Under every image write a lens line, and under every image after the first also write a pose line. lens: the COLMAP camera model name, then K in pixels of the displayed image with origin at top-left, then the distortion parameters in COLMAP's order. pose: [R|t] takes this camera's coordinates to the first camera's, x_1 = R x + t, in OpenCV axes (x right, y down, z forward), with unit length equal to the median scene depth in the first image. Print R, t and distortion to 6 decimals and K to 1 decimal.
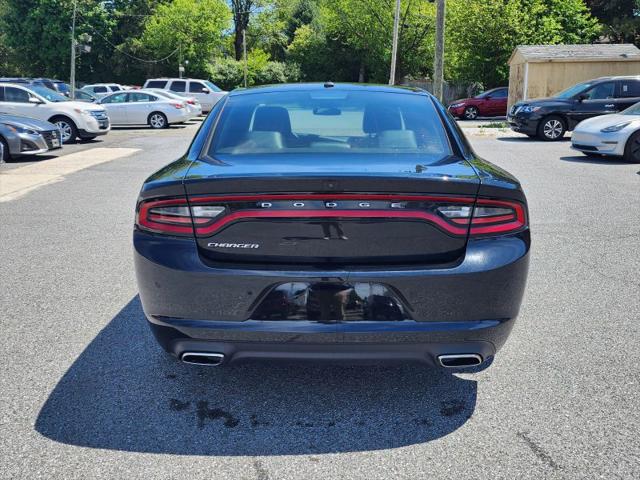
lens RADIAL K [[662.2, 0, 315.9], [0, 662.2, 239.8], [0, 0, 1]] dist [0.066998, -0.041689]
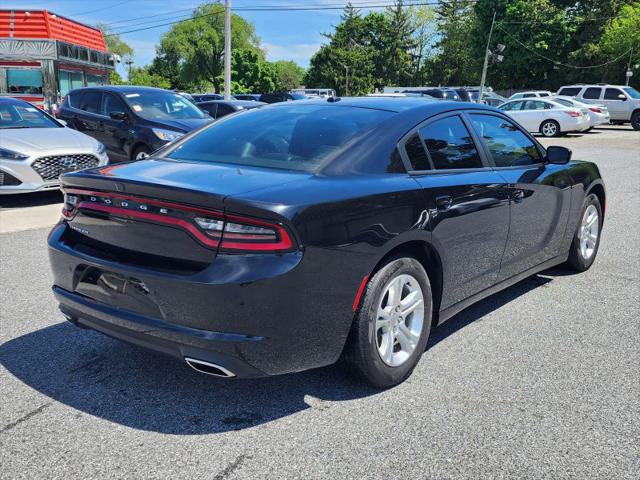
lens RADIAL K [[664.1, 0, 324.7], [0, 664.1, 230.4], [0, 0, 1]] dist [0.062601, -0.031057]
pose [[0.795086, 0.122648, -0.593966, 0.218518], [-0.136402, 0.990411, 0.021922, -0.017937], [0.590959, 0.063588, 0.804192, 0.059407]]
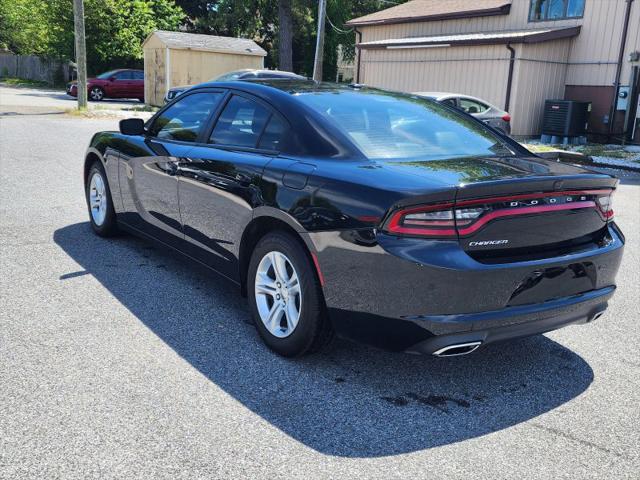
lens RADIAL K [[664.5, 0, 313.1], [0, 664.5, 245.1], [0, 0, 1]] dist [0.059128, -0.026260]
pose [[0.813348, -0.091778, 0.574492, -0.225341], [0.070804, 0.995754, 0.058836, -0.016628], [-0.577453, -0.007178, 0.816393, 0.057073]]
